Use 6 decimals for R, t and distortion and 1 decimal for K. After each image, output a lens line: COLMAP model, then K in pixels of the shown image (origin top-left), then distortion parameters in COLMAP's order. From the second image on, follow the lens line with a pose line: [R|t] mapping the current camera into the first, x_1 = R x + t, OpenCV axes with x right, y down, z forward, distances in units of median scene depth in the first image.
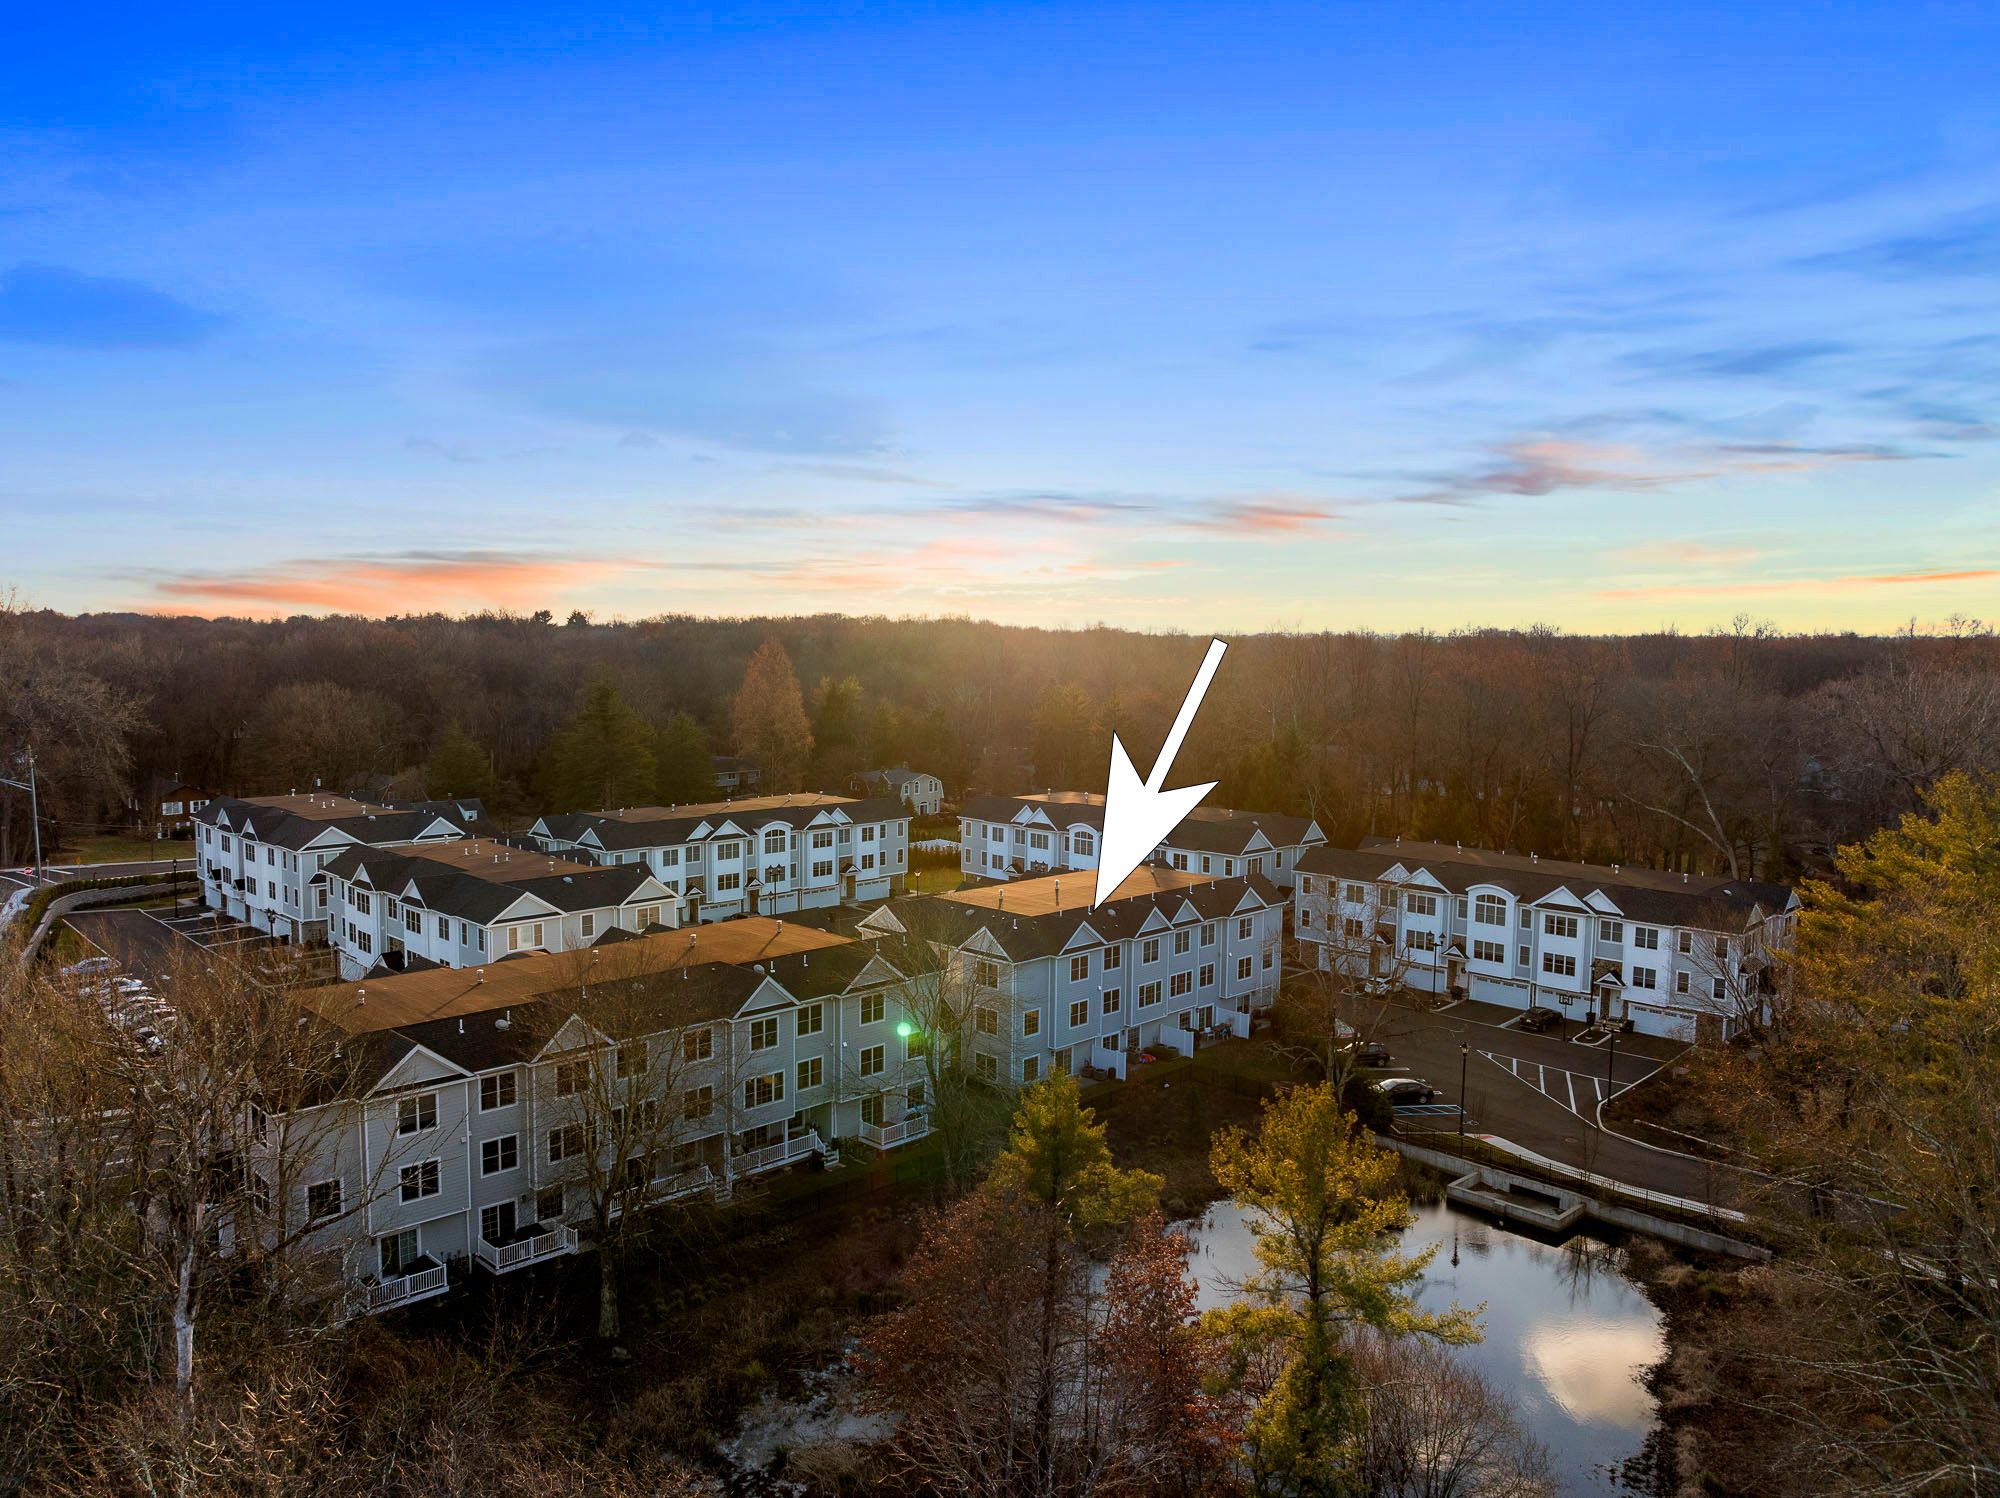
lens RADIAL K [[1417.1, 0, 1000.0], [0, 1417.1, 749.0], [0, 0, 1]] dist [-0.039705, 0.006405]
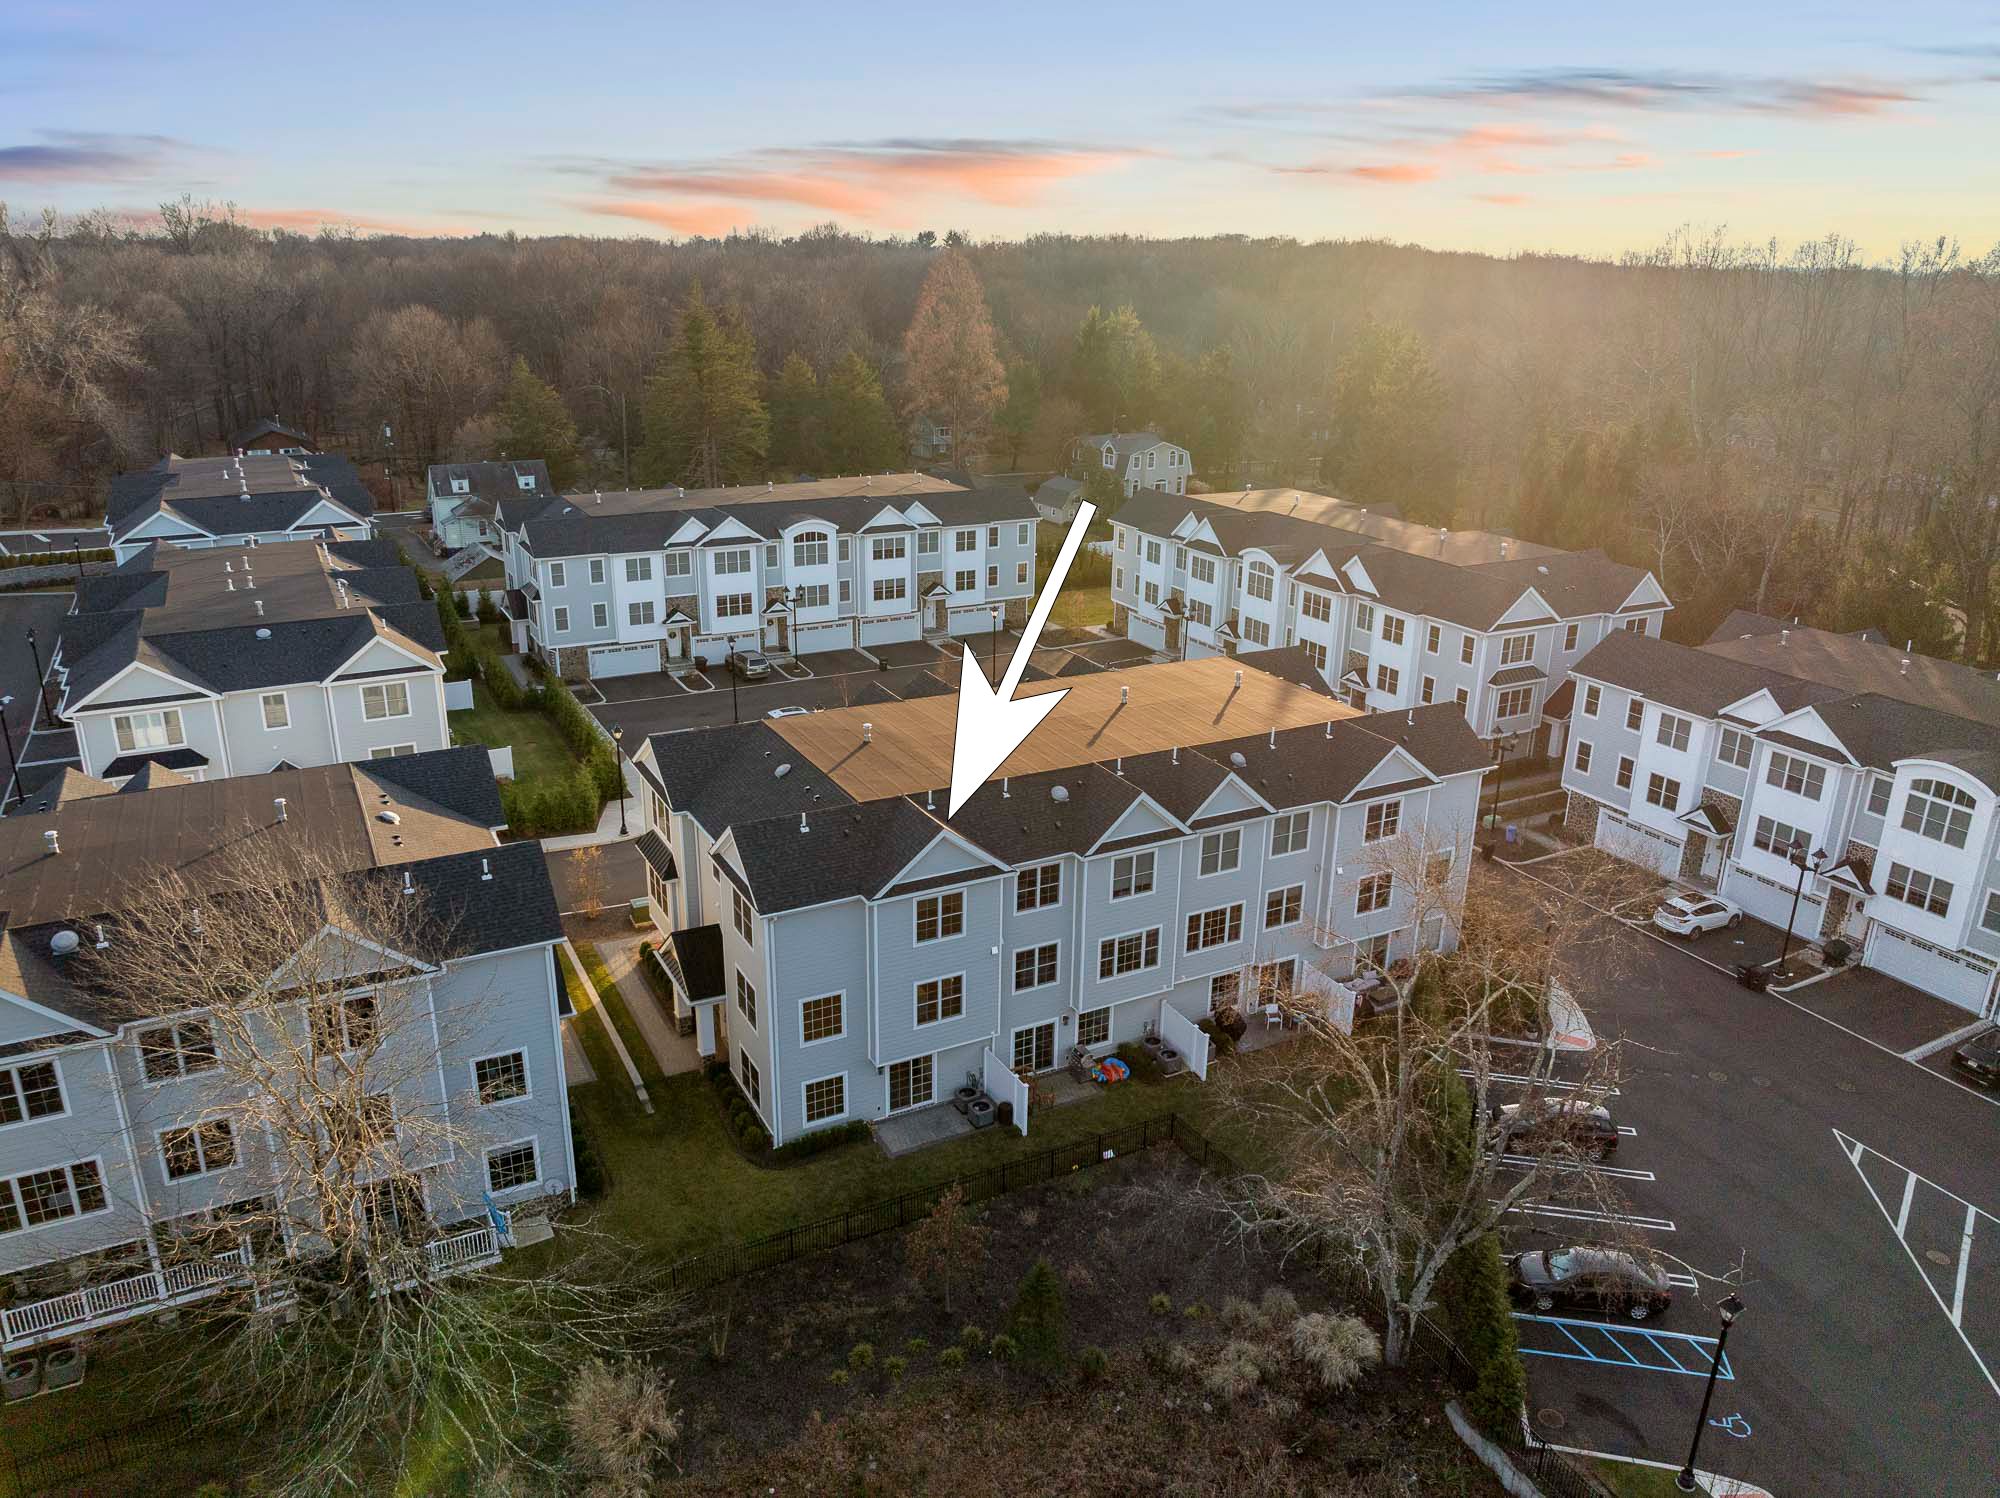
lens RADIAL K [[1417.1, 0, 1000.0], [0, 1417.1, 749.0], [0, 0, 1]] dist [-0.039705, 0.006405]
pose [[0.954141, 0.100878, -0.281848, 0.143175], [-0.027673, 0.967202, 0.252497, -0.018562], [0.298075, -0.233119, 0.925639, 0.383782]]
